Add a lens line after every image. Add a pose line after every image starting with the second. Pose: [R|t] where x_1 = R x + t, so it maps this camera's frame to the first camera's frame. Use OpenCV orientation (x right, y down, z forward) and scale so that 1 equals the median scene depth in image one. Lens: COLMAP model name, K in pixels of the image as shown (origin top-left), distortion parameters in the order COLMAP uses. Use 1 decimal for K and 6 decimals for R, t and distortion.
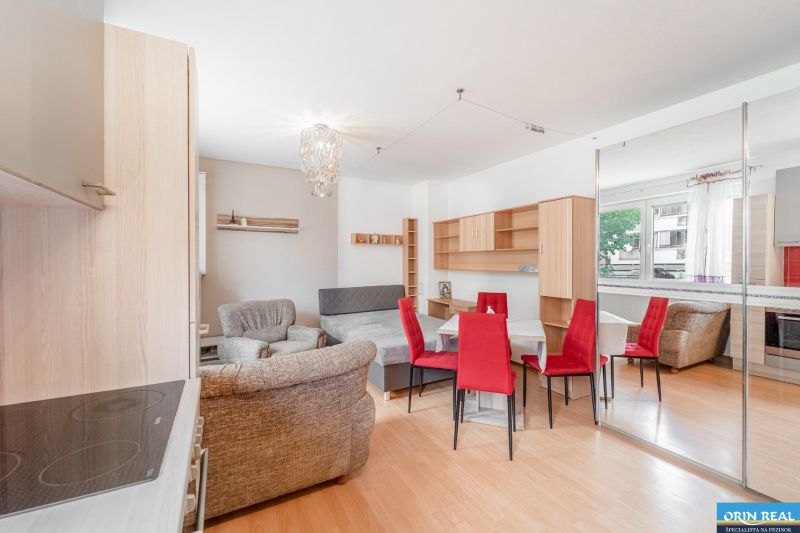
lens RADIAL K [[329.4, 0, 397.2], [0, 329.4, 266.8], [0, 0, 1]] dist [0.000550, -0.000010]
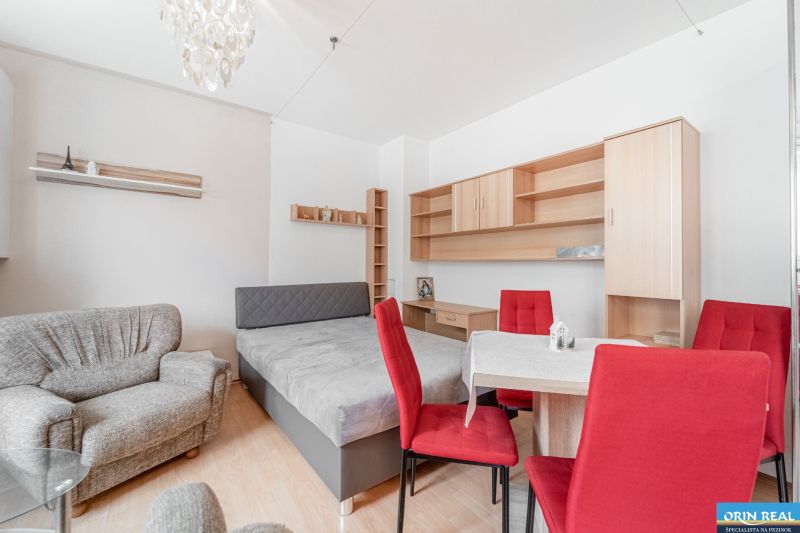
lens RADIAL K [[328.7, 0, 399.0], [0, 328.7, 258.3], [0, 0, 1]] dist [0.000469, 0.000234]
pose [[0.989373, 0.010517, 0.145020, -0.018765], [-0.005784, 0.999438, -0.033024, 0.030517], [-0.145285, 0.031835, 0.988878, 0.329681]]
